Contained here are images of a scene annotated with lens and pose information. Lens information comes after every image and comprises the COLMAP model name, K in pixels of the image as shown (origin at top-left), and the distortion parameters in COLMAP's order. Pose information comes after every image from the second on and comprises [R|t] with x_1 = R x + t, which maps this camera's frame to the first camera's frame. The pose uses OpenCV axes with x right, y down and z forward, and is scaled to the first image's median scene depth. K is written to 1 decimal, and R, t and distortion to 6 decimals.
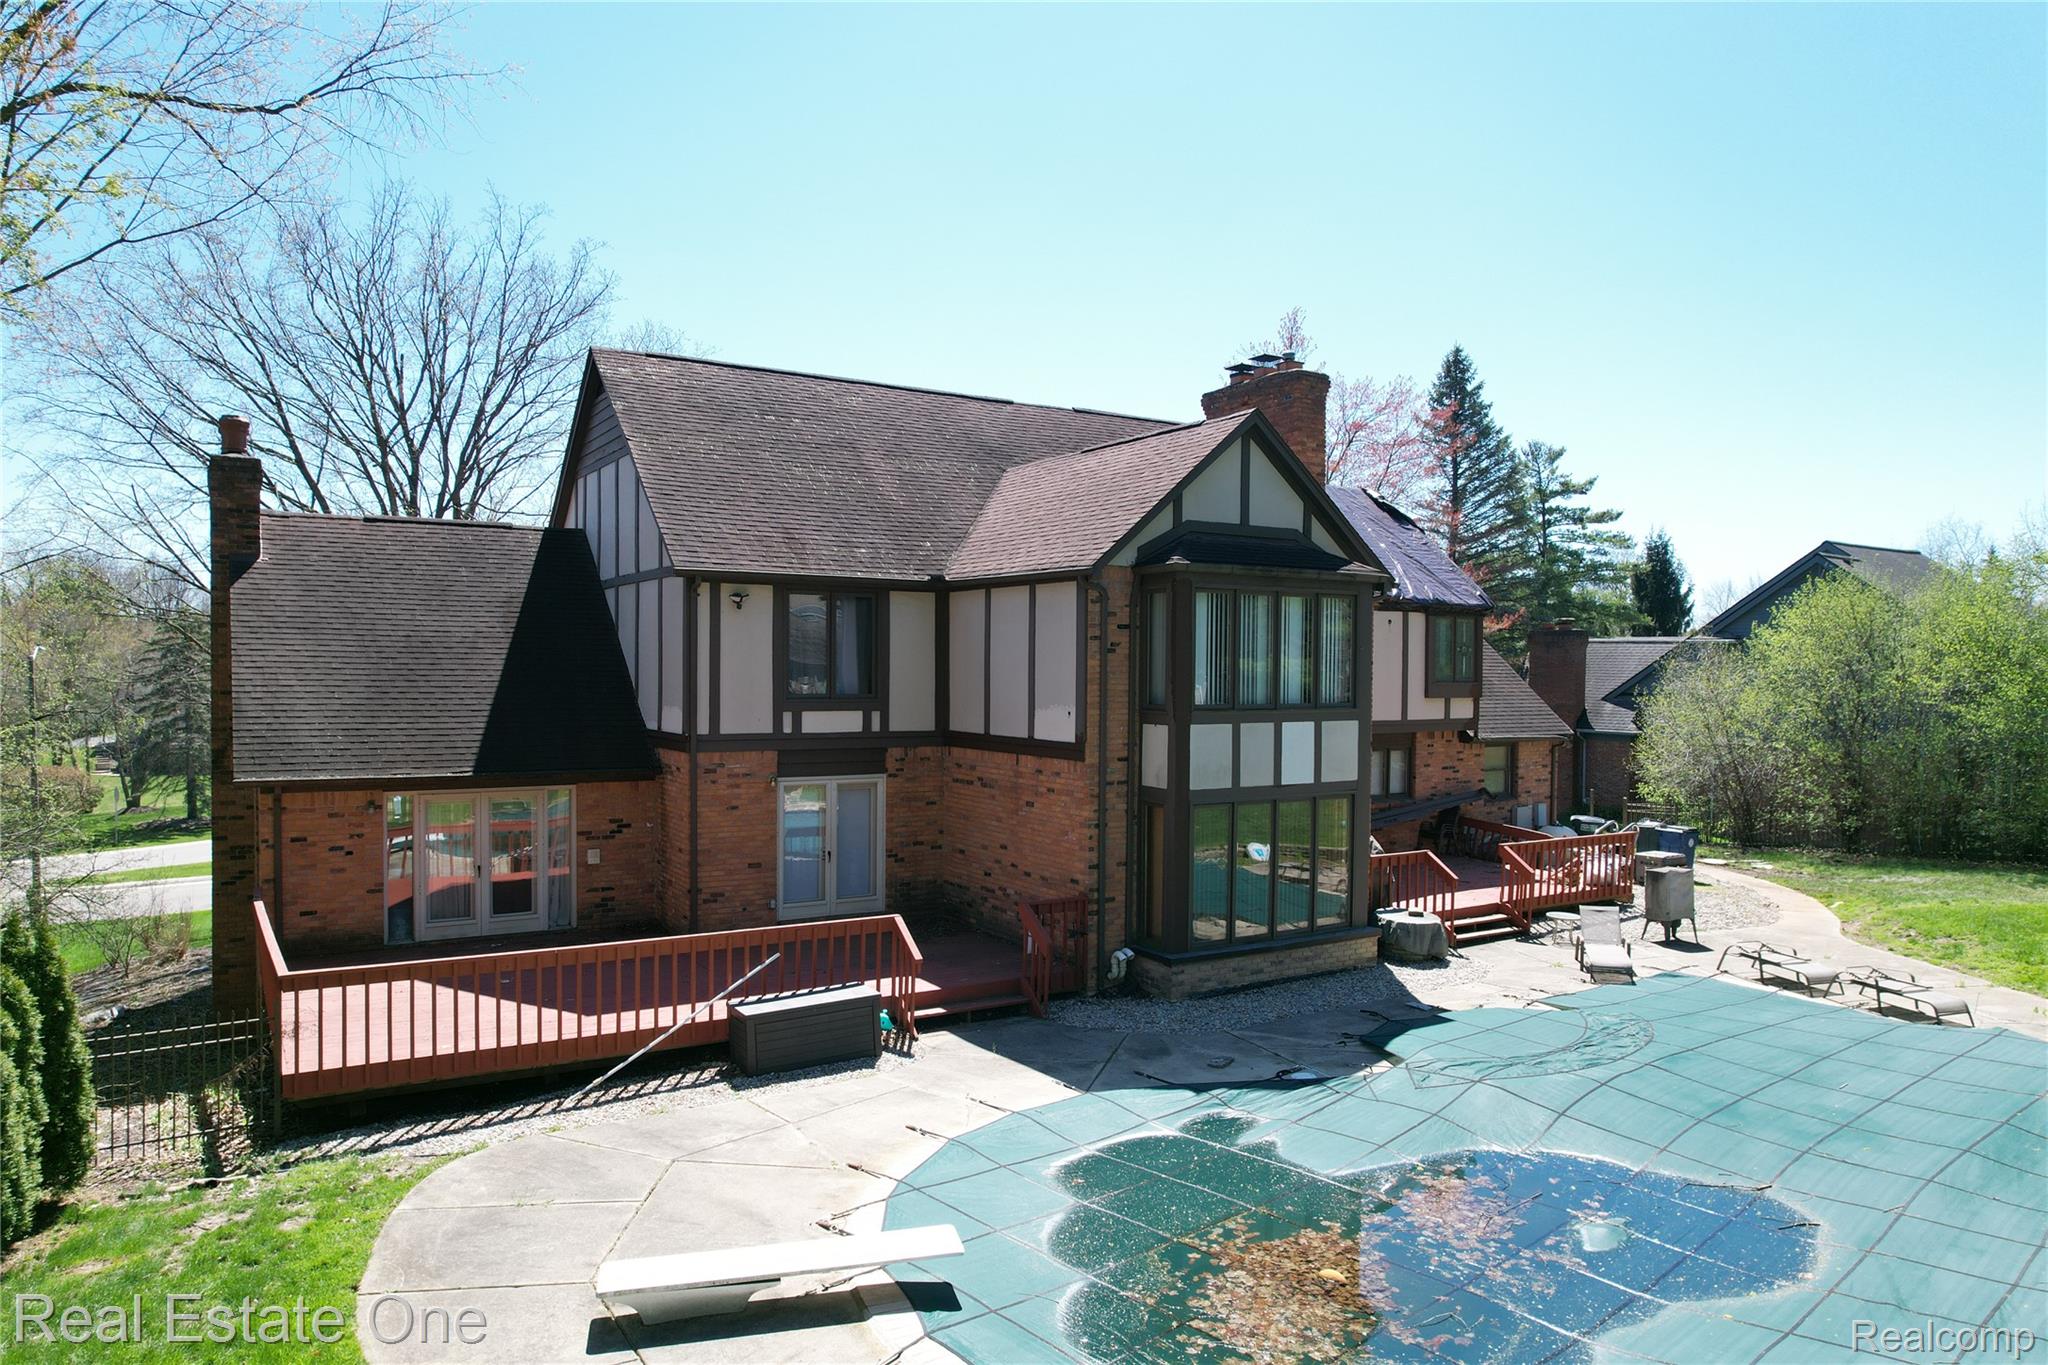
lens RADIAL K [[1322.5, 0, 1024.0], [0, 1322.5, 682.5], [0, 0, 1]] dist [-0.049931, -0.000204]
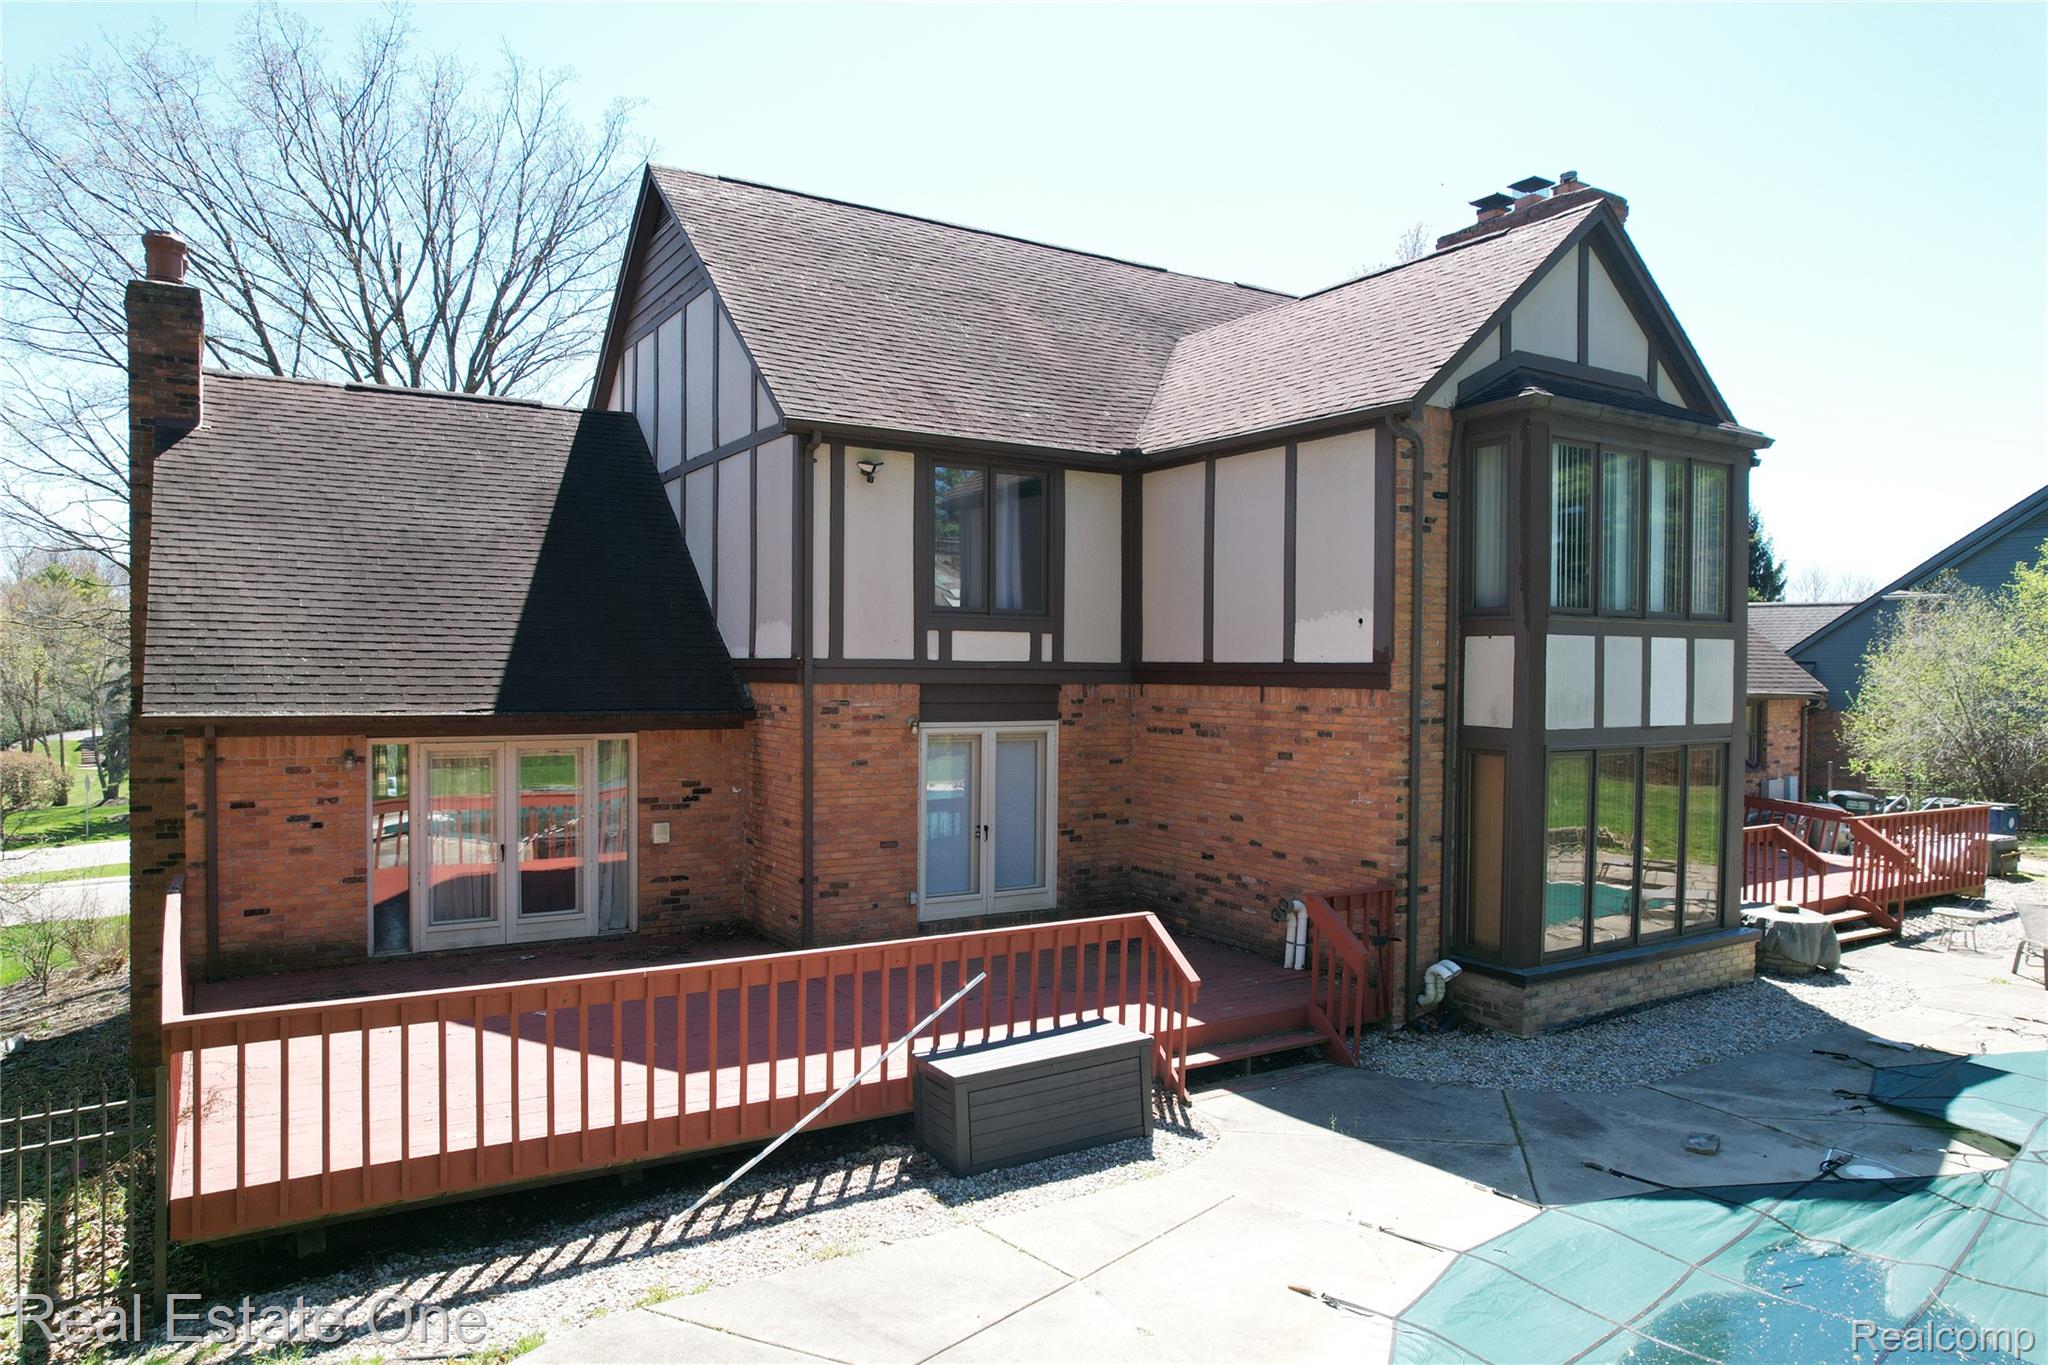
lens RADIAL K [[1311.4, 0, 1019.1], [0, 1311.4, 688.9], [0, 0, 1]] dist [-0.063459, 0.039744]
pose [[0.999999, -0.000272, -0.001094, -0.140921], [0.000276, 0.999993, 0.003777, 0.054906], [0.001093, -0.003778, 0.999992, 0.308459]]
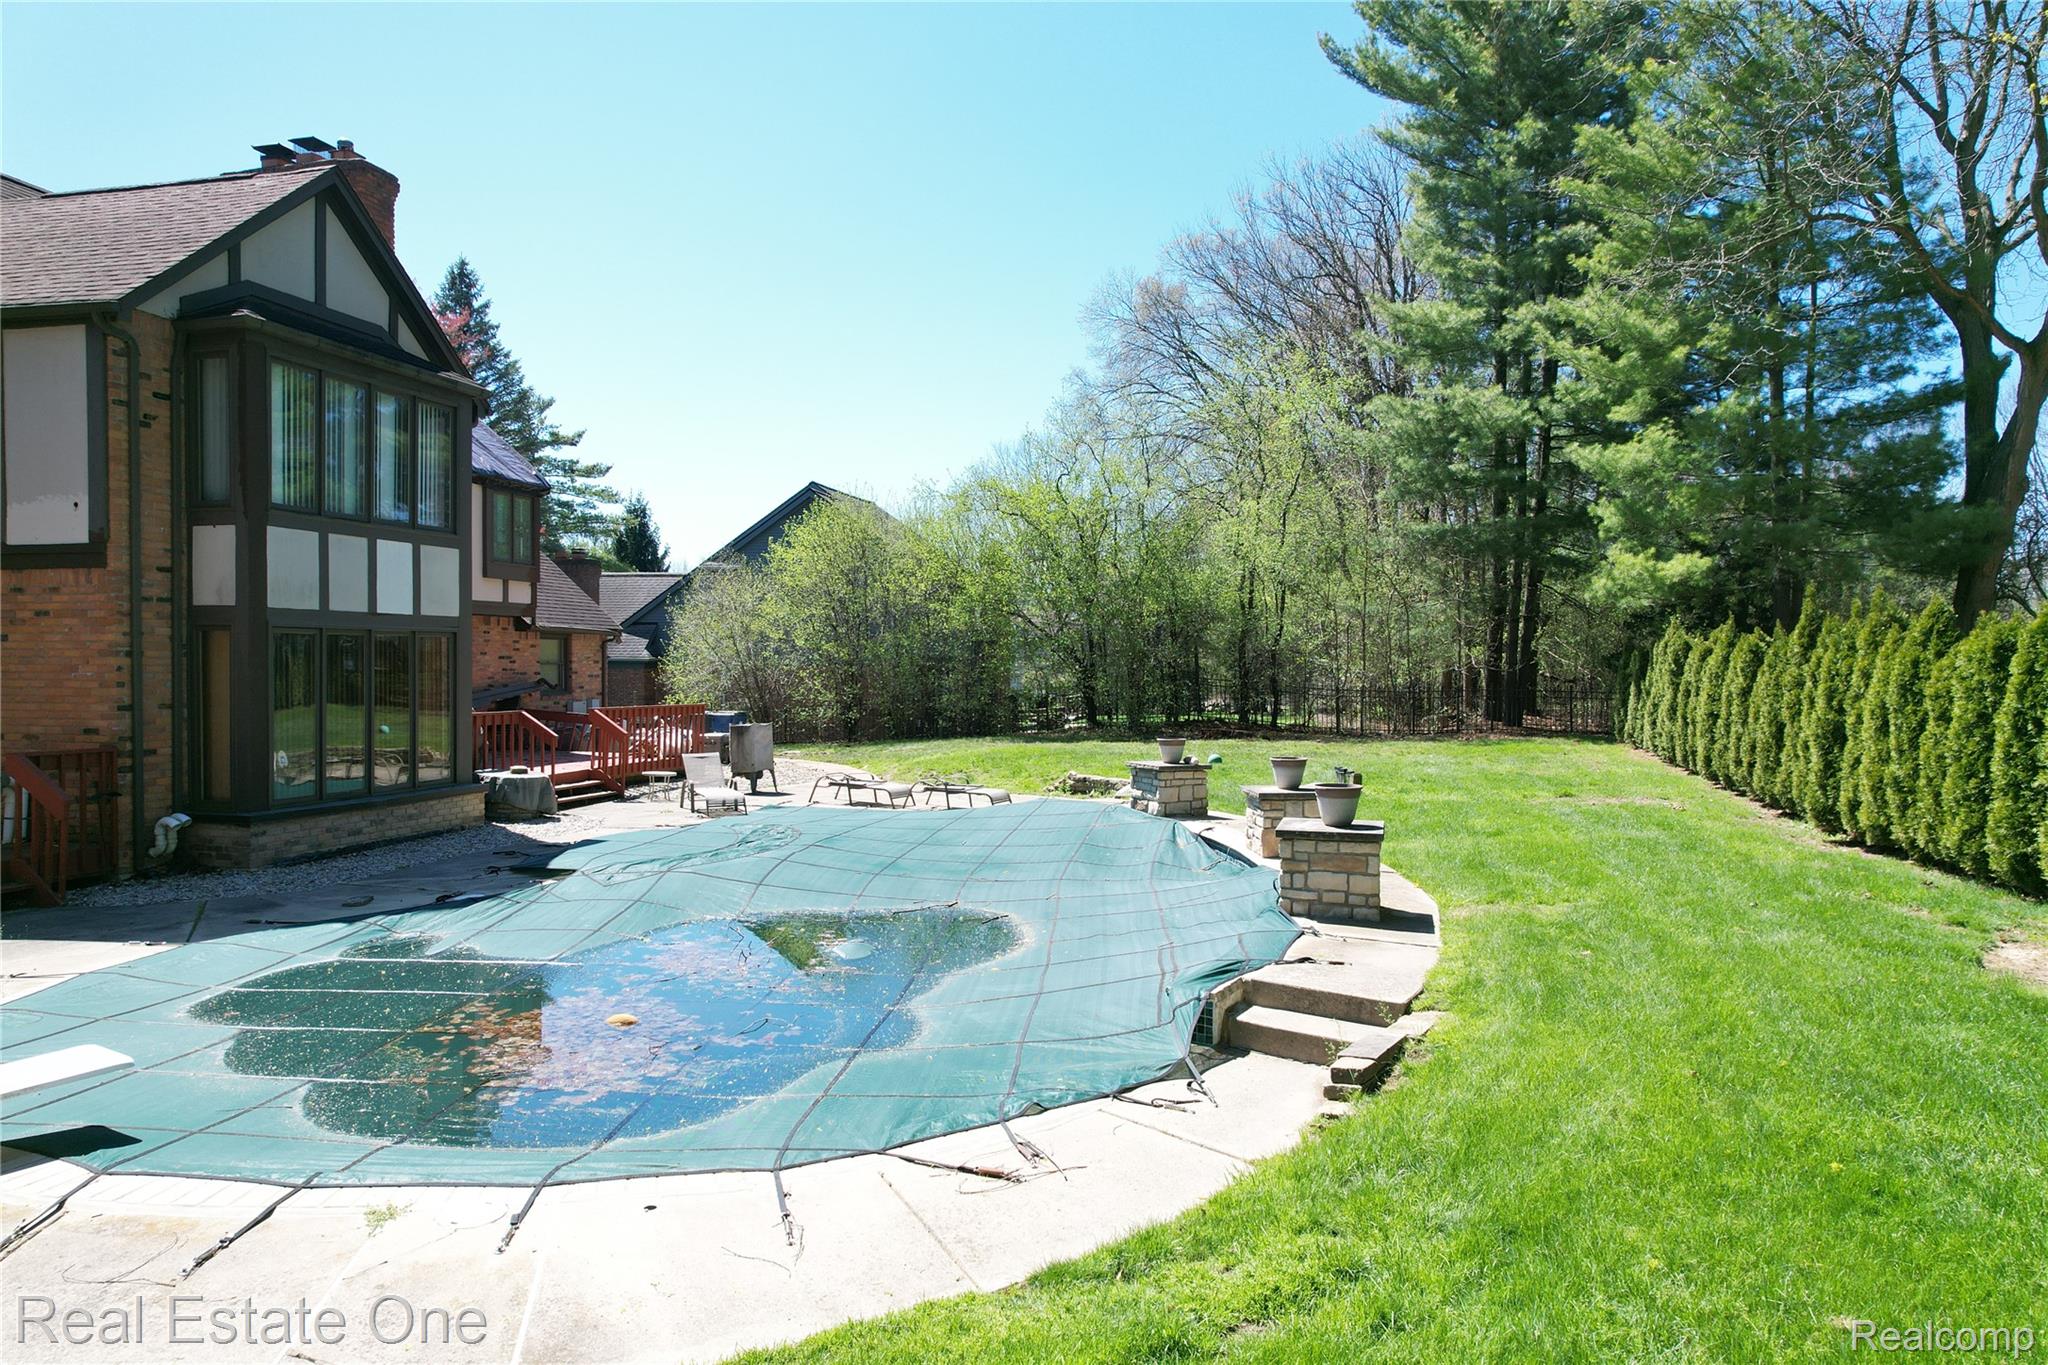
lens RADIAL K [[1326.1, 0, 1030.5], [0, 1326.1, 692.4], [0, 0, 1]] dist [-0.081212, 0.087088]
pose [[0.719125, -0.020082, 0.694590, -0.087901], [0.012909, 0.999796, 0.015542, 0.121214], [-0.694761, -0.002210, 0.719238, 0.101715]]
